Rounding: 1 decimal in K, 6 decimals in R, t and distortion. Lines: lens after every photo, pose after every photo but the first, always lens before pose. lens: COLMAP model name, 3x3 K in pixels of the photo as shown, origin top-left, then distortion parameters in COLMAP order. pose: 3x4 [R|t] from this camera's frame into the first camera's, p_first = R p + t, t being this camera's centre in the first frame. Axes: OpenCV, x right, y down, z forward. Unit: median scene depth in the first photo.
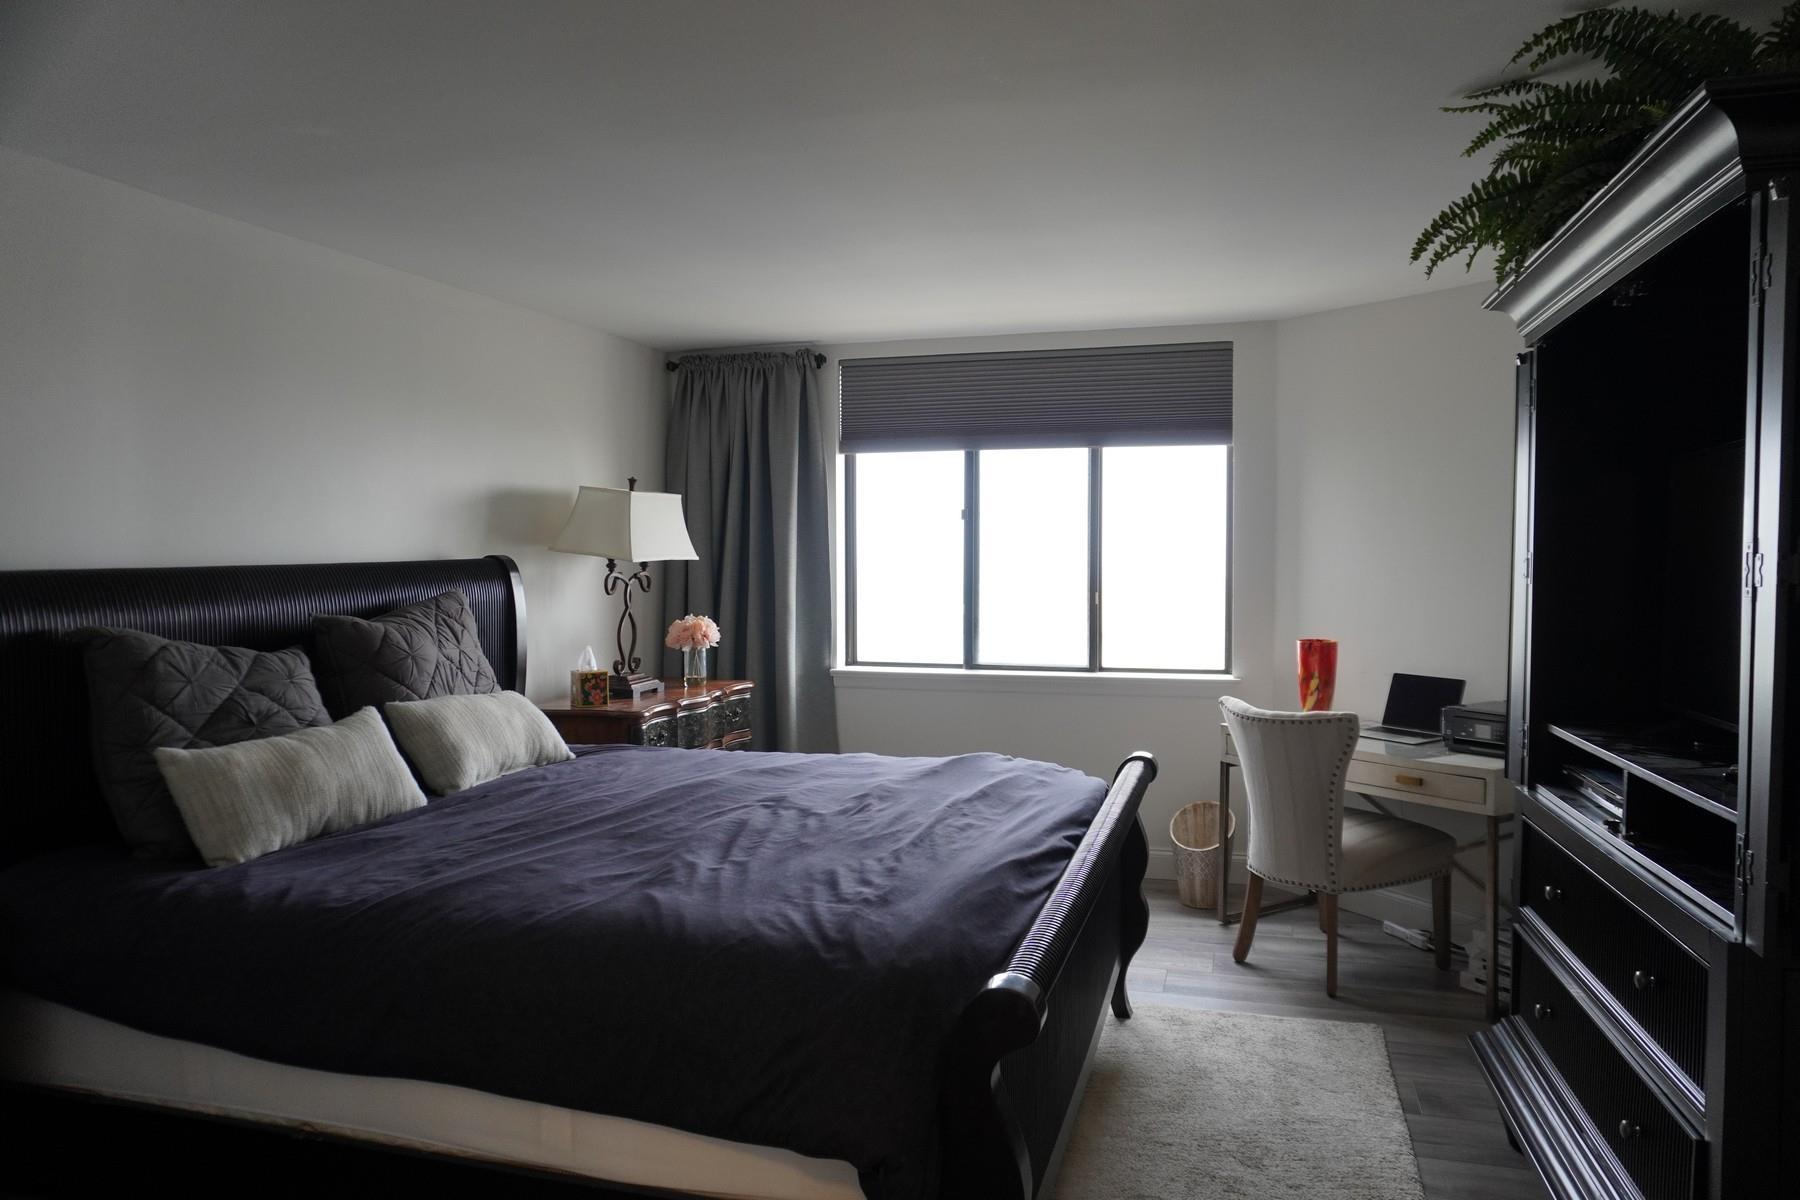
lens RADIAL K [[1204.0, 0, 917.7], [0, 1204.0, 600.4], [0, 0, 1]] dist [-0.048666, 0.031745]
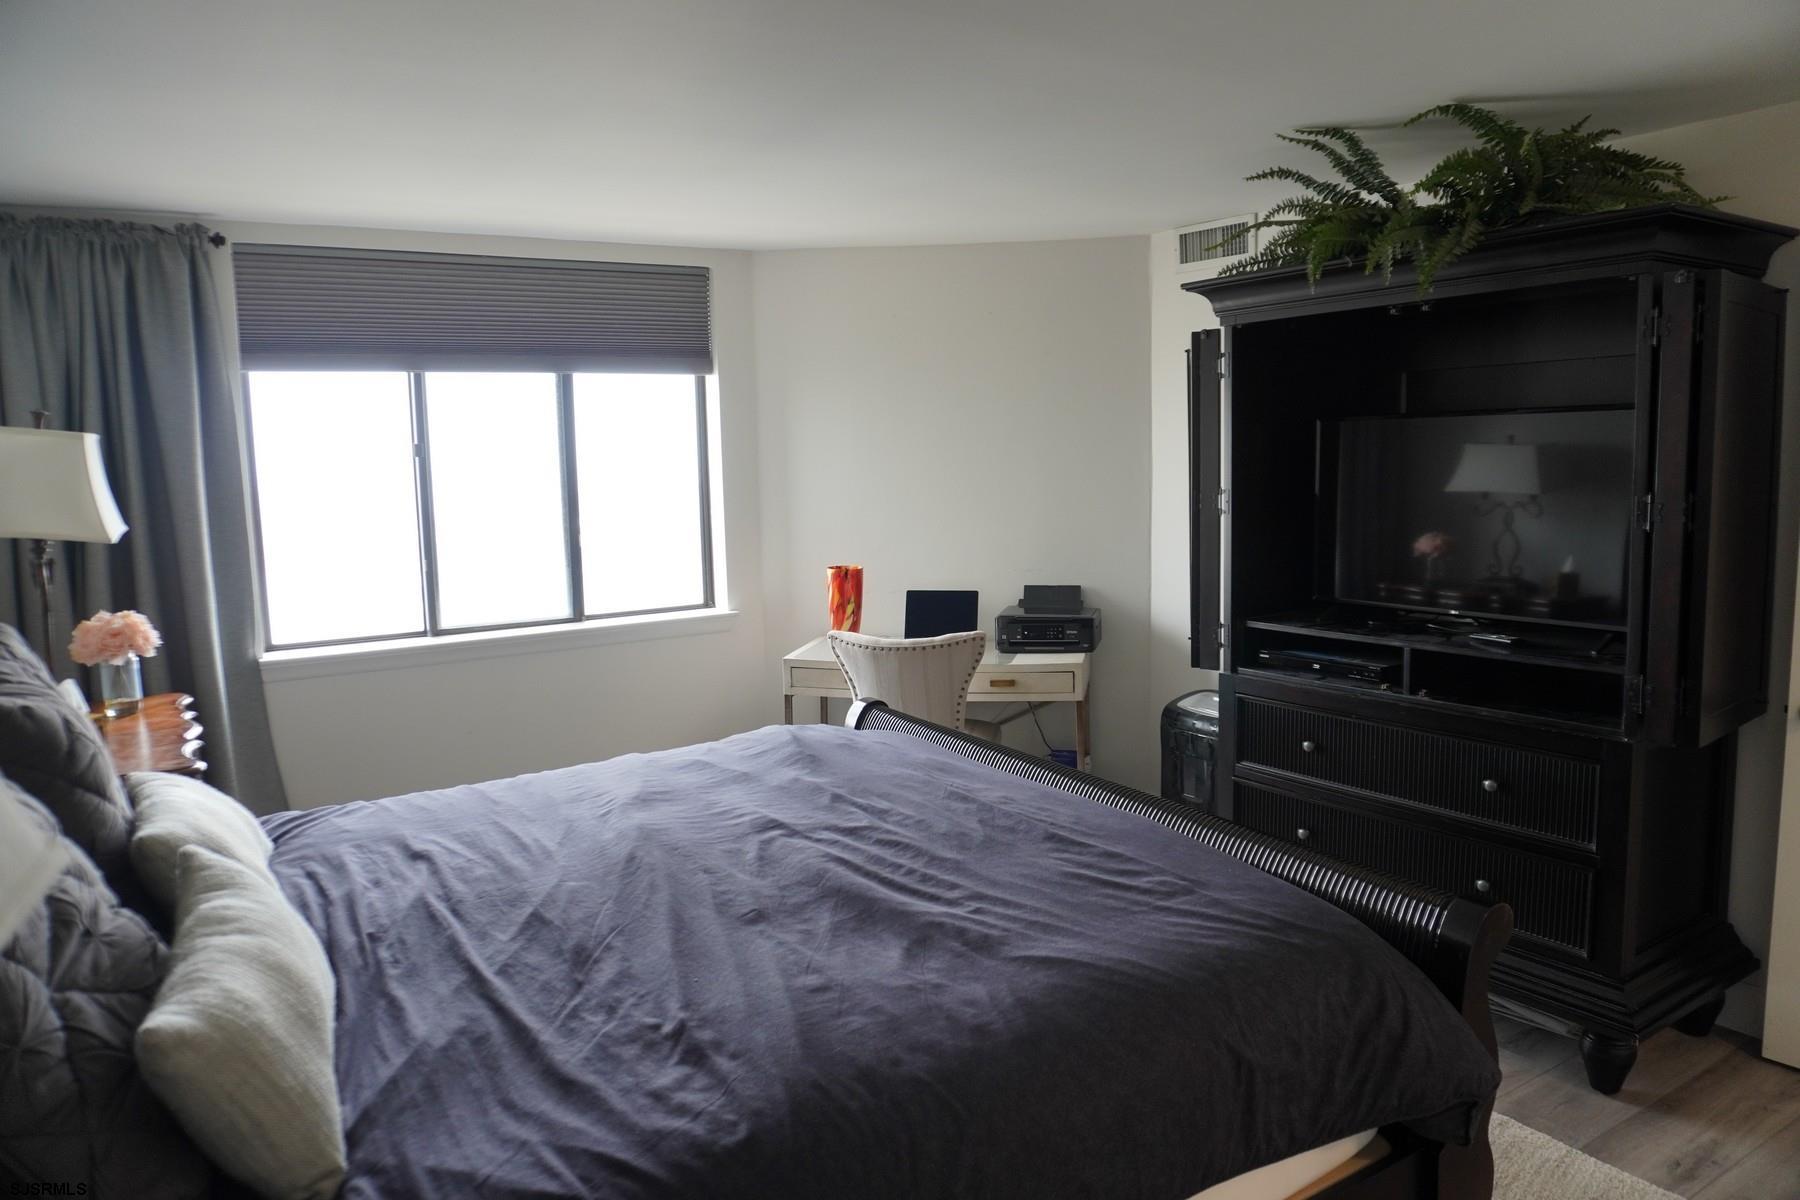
lens RADIAL K [[1204.0, 0, 909.3], [0, 1204.0, 595.5], [0, 0, 1]] dist [-0.048666, 0.031745]
pose [[0.663835, -0.107749, 0.740076, -0.423580], [0.050031, 0.993748, 0.099804, -0.045773], [-0.746203, -0.029227, 0.665076, 0.247301]]
